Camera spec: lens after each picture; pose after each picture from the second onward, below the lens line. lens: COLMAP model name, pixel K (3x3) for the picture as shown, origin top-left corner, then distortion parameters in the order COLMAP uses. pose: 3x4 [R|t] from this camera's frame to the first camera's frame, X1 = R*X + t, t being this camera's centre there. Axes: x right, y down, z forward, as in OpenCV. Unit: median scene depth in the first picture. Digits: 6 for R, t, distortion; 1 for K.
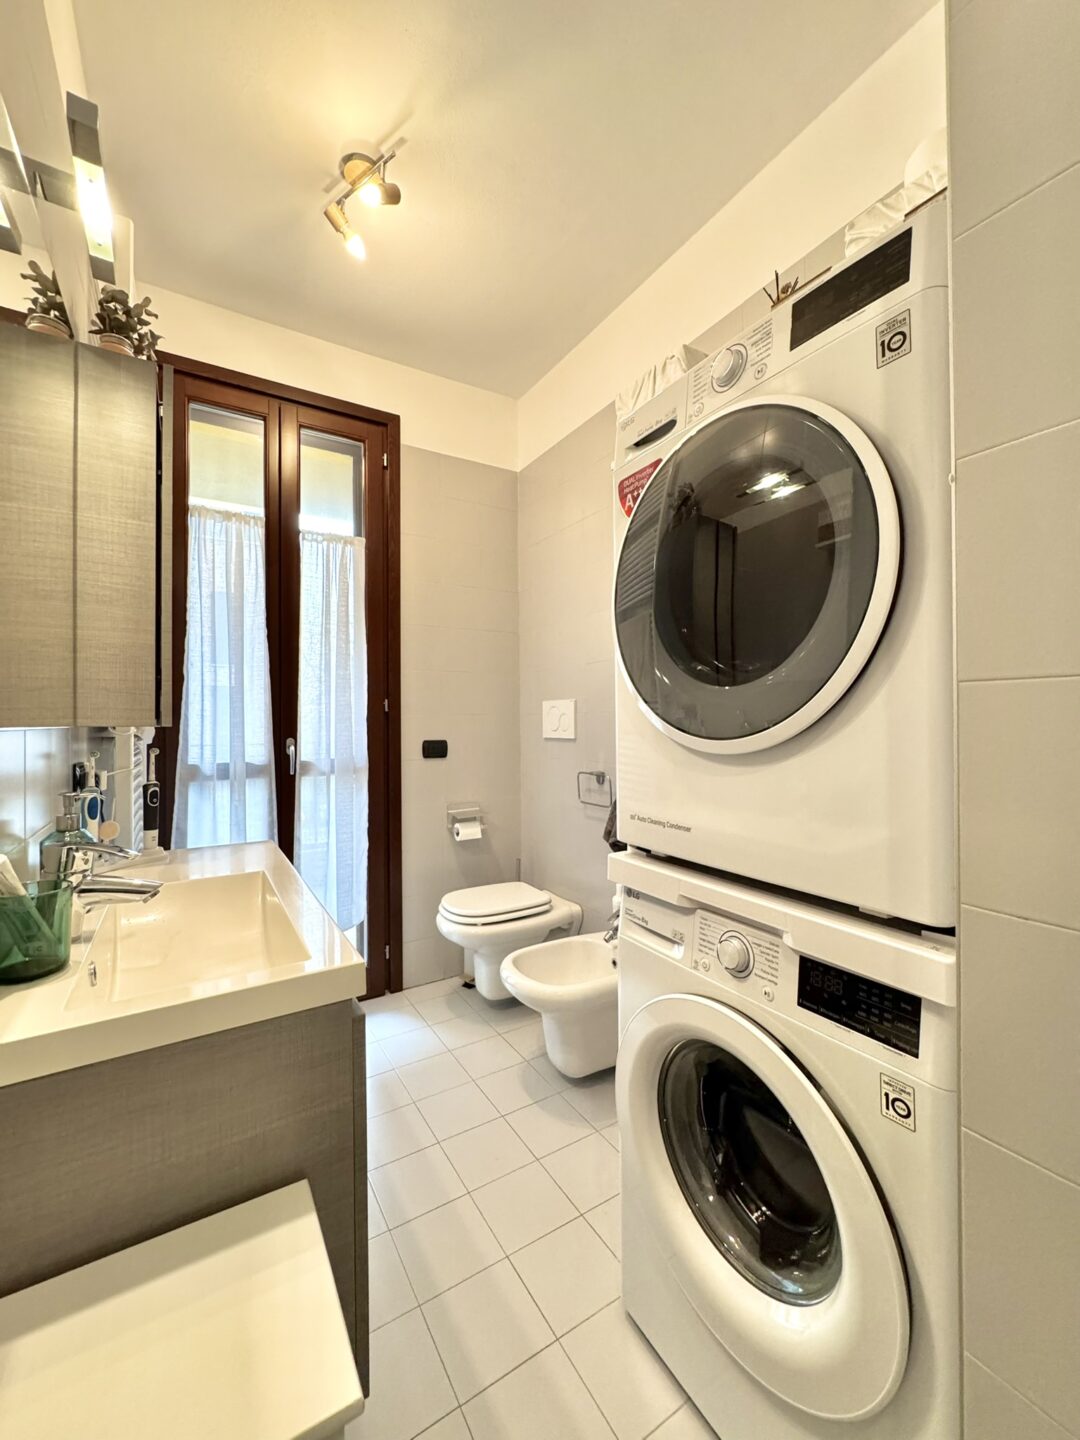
lens RADIAL K [[575.1, 0, 538.8], [0, 575.1, 718.4], [0, 0, 1]] dist [-0.000528, -0.000033]
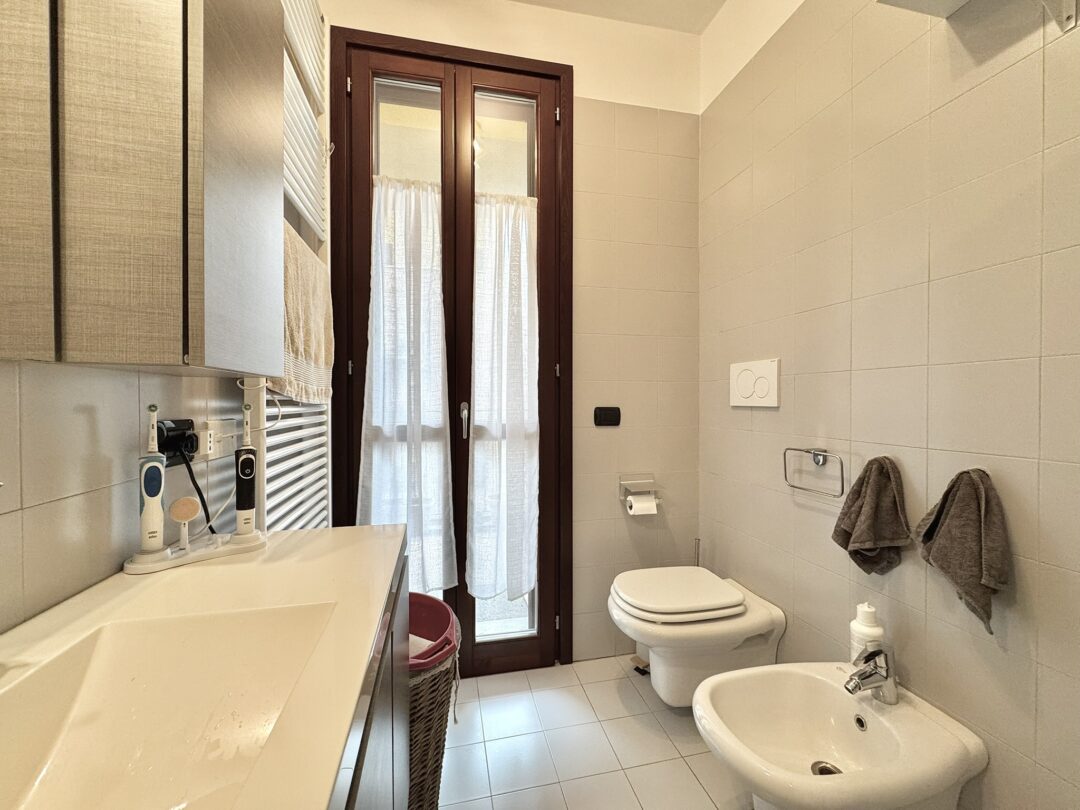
lens RADIAL K [[433.2, 0, 539.3], [0, 433.2, 405.3], [0, 0, 1]] dist [-0.001338, -0.000525]
pose [[0.947115, 0.010843, -0.320712, -0.063293], [-0.004134, 0.999758, 0.021594, 0.021965], [0.320869, -0.019126, 0.946931, 0.314544]]
